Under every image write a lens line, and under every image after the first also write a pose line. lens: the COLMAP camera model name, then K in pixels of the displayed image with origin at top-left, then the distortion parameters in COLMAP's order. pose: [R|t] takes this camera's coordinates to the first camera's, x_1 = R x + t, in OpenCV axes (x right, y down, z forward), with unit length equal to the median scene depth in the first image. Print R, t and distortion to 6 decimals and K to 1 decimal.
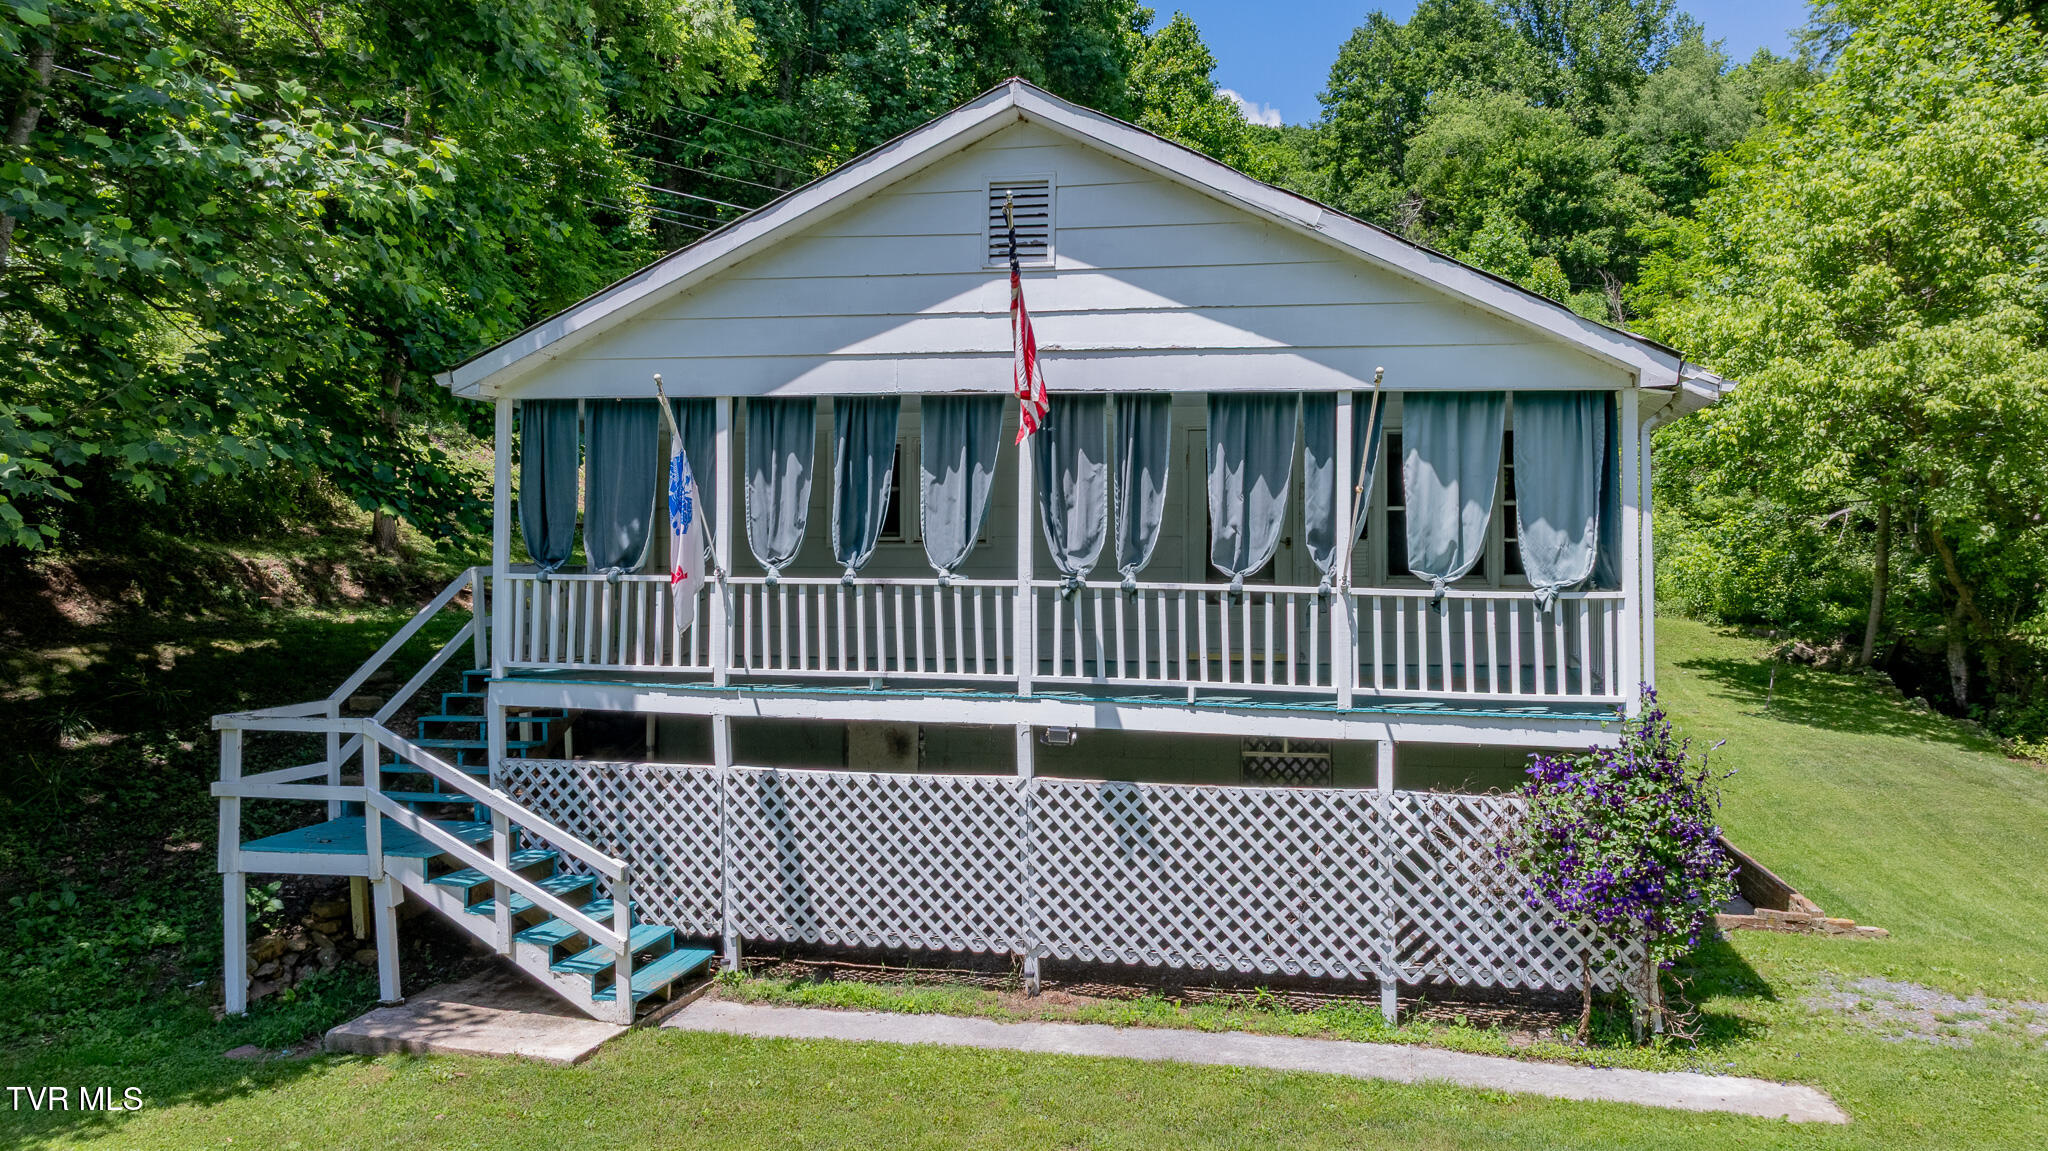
lens RADIAL K [[1453.1, 0, 1024.0], [0, 1453.1, 575.5], [0, 0, 1]] dist [-0.007841, -0.003517]
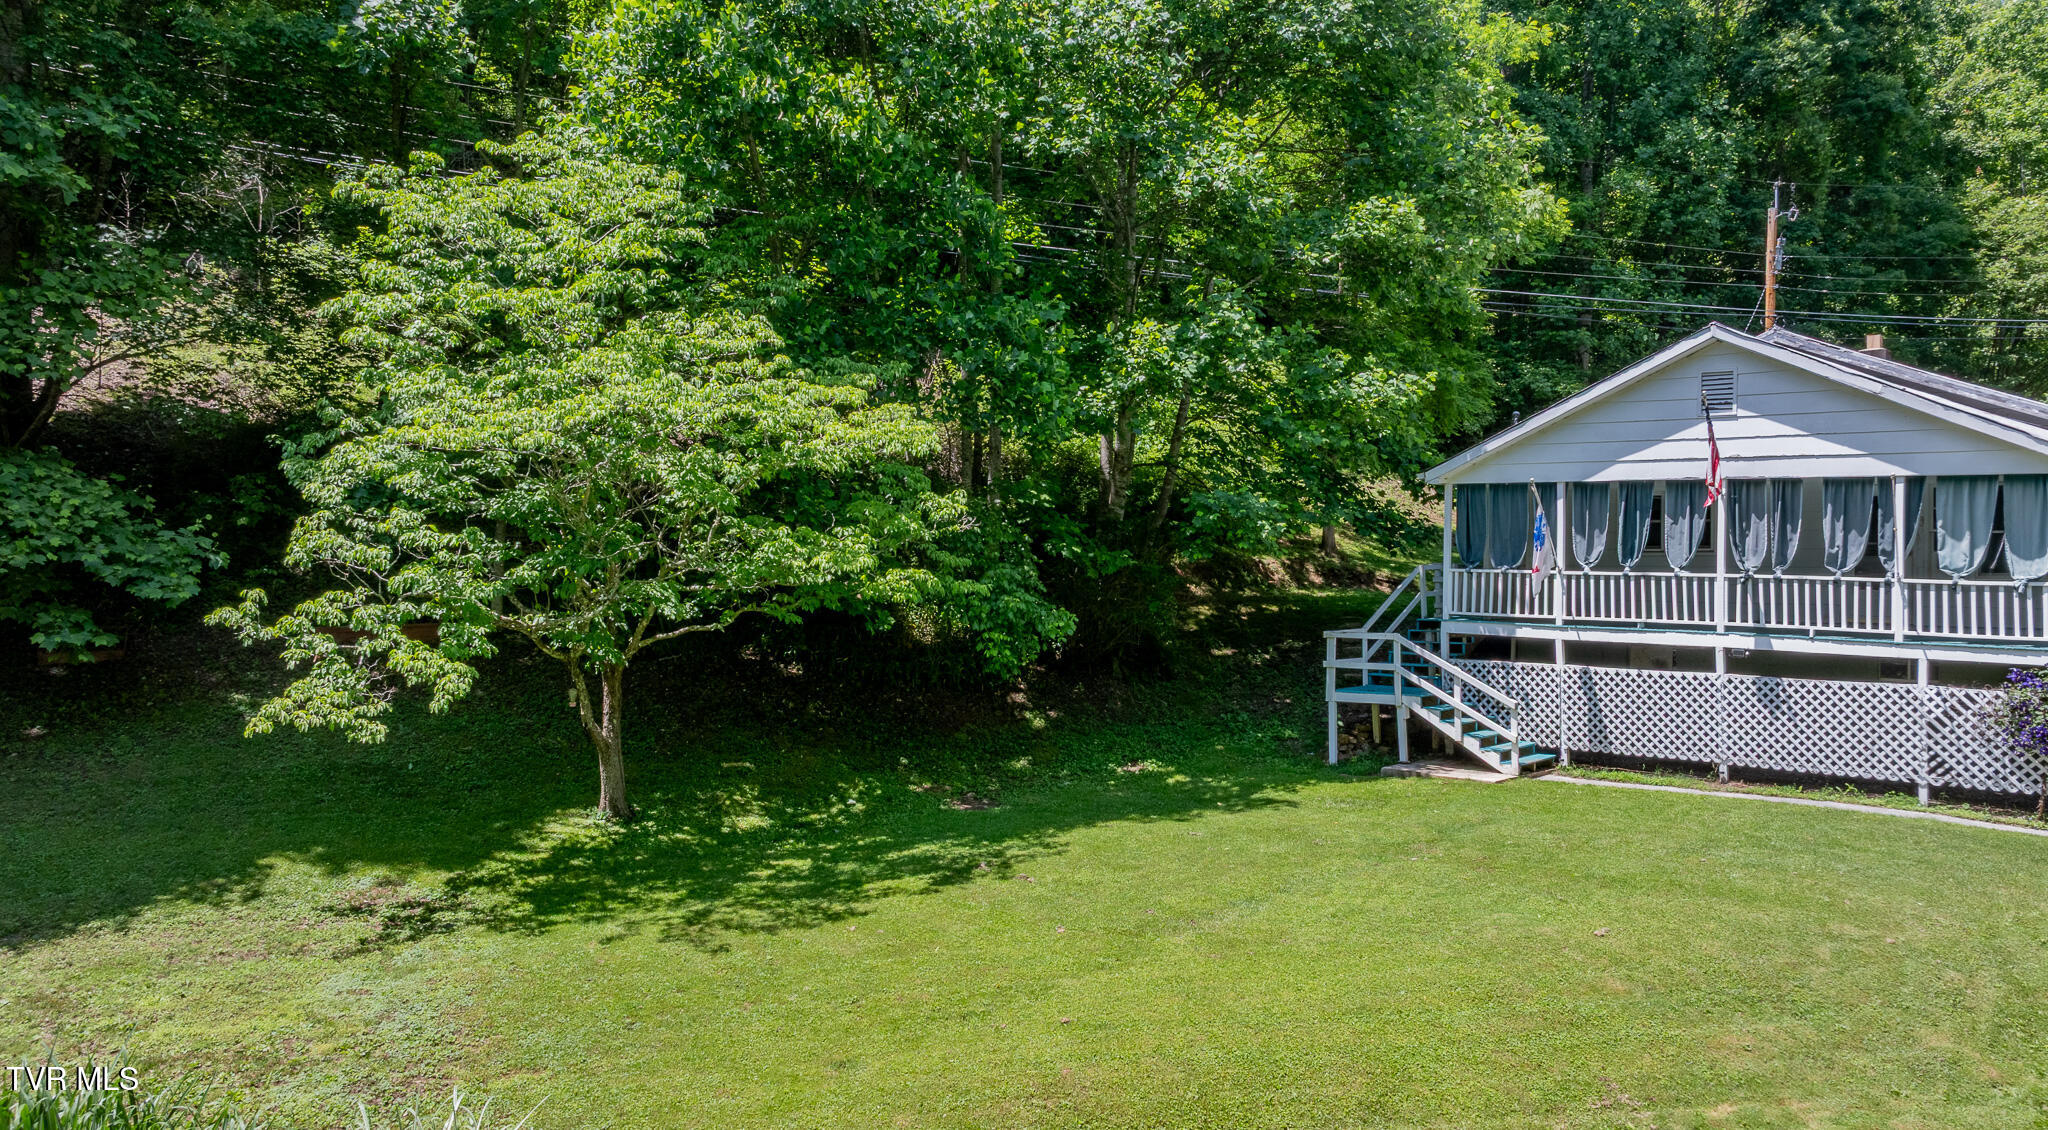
lens RADIAL K [[1451.5, 0, 1017.6], [0, 1451.5, 537.9], [0, 0, 1]] dist [-0.079109, 0.086083]
pose [[0.858300, -0.002650, -0.513141, 0.181167], [-0.009834, 0.999718, -0.021611, 0.006037], [0.513053, 0.023595, 0.858032, -1.175779]]
